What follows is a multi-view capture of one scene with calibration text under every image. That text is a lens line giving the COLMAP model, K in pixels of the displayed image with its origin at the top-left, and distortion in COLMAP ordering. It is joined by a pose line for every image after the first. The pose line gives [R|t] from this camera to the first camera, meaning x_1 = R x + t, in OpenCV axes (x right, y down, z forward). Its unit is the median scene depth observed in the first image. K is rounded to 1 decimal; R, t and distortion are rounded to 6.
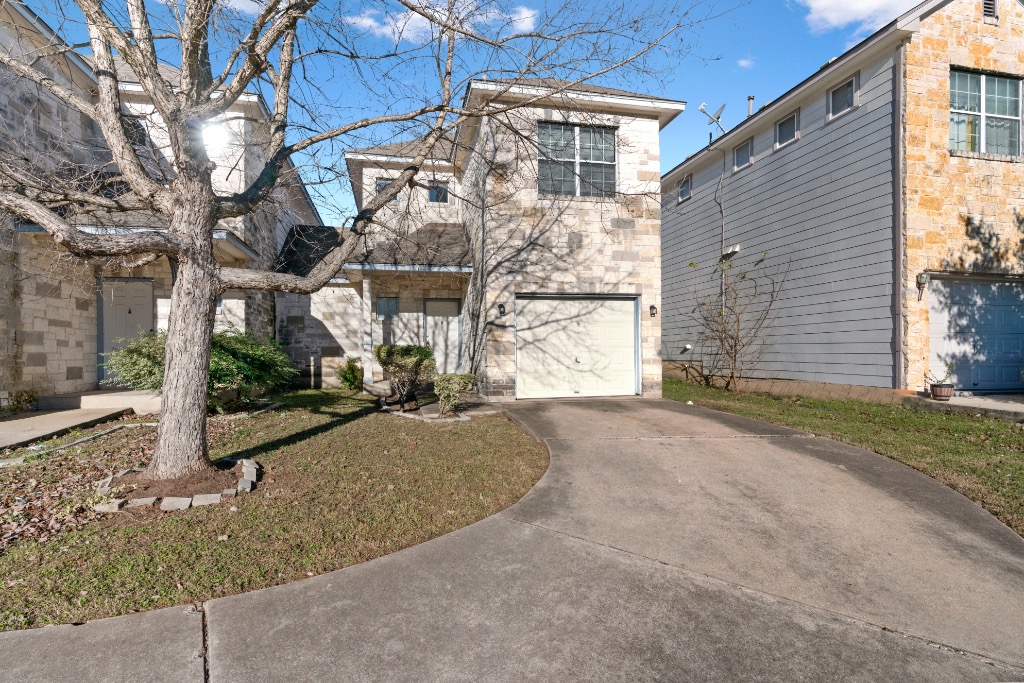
lens RADIAL K [[516.4, 0, 504.9], [0, 516.4, 350.3], [0, 0, 1]] dist [0.000487, 0.001385]
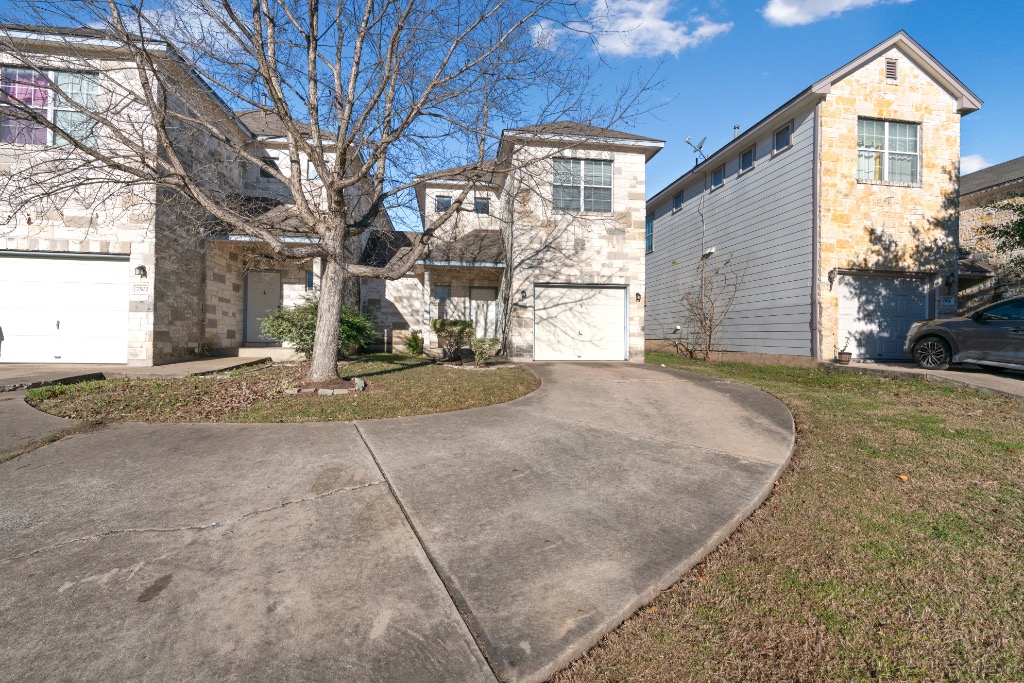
lens RADIAL K [[516.4, 0, 518.1], [0, 516.4, 336.8], [0, 0, 1]] dist [0.000487, 0.001385]
pose [[0.996660, 0.017488, -0.079773, 0.093809], [-0.018535, 0.999751, -0.012404, 0.052435], [0.079537, 0.013842, 0.996736, -0.381662]]
